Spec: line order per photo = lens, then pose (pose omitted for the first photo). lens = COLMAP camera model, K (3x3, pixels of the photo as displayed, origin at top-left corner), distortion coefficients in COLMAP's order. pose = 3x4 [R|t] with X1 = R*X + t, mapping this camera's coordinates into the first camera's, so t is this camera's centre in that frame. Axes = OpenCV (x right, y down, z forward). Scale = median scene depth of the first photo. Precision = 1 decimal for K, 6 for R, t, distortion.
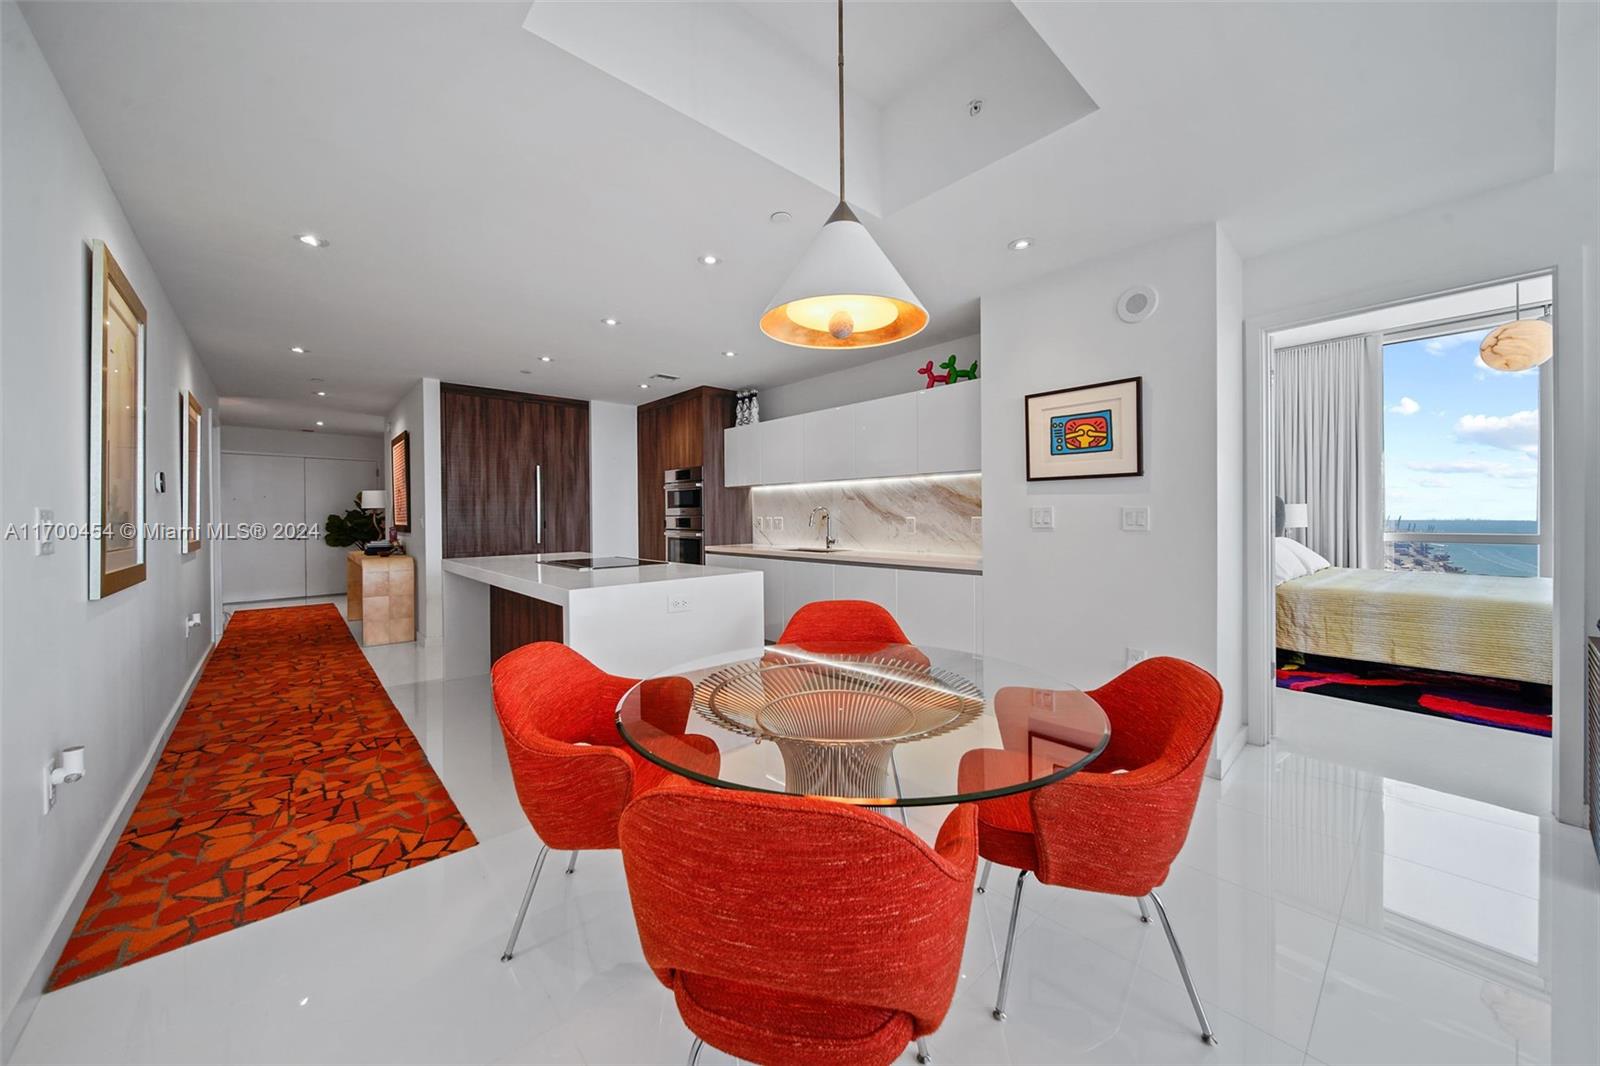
lens RADIAL K [[571.4, 0, 796.4], [0, 571.4, 521.2], [0, 0, 1]] dist [-0.001824, -0.000242]
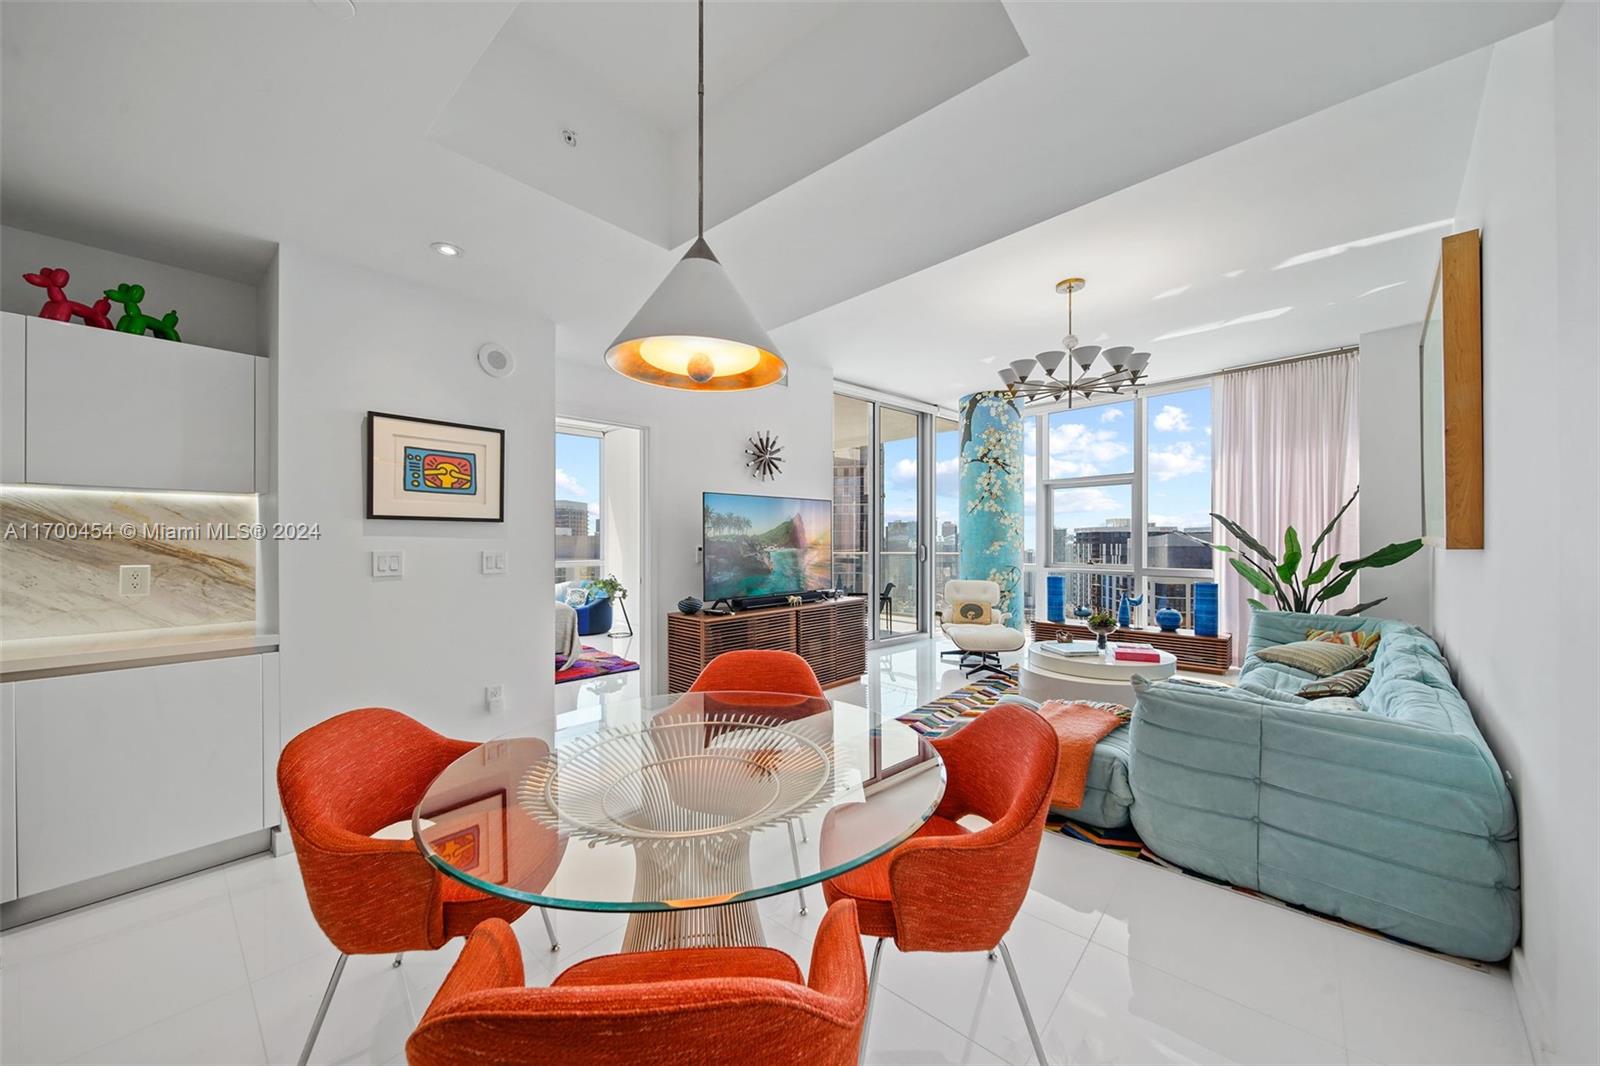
lens RADIAL K [[569.9, 0, 800.9], [0, 569.9, 537.8], [0, 0, 1]] dist [-0.002174, -0.000318]
pose [[-0.130808, 0.012797, 0.991325, -0.267043], [0.011381, 0.999870, -0.011406, -0.015820], [-0.991342, 0.009790, -0.130937, 0.293852]]
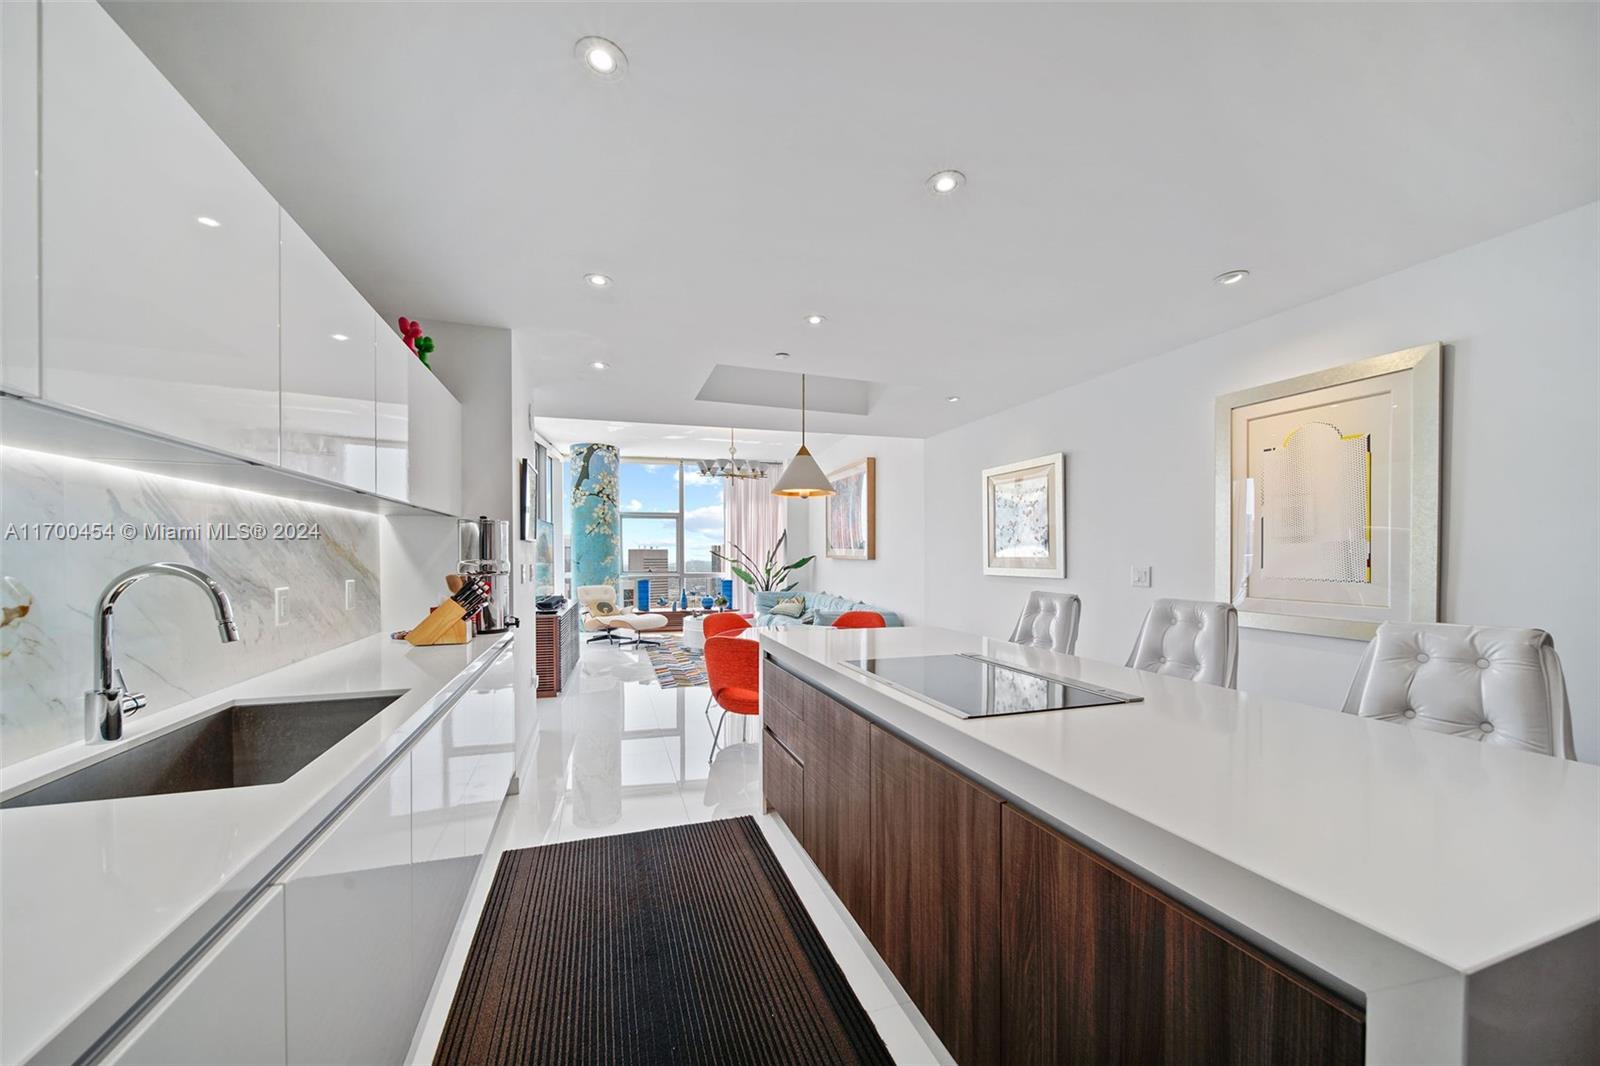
lens RADIAL K [[577.1, 0, 792.9], [0, 577.1, 570.1], [0, 0, 1]] dist [-0.000621, -0.000048]
pose [[-0.917887, -0.006450, 0.396790, -0.275413], [0.006371, 0.999500, 0.030986, -0.025017], [-0.396791, 0.030970, -0.917386, 1.031625]]
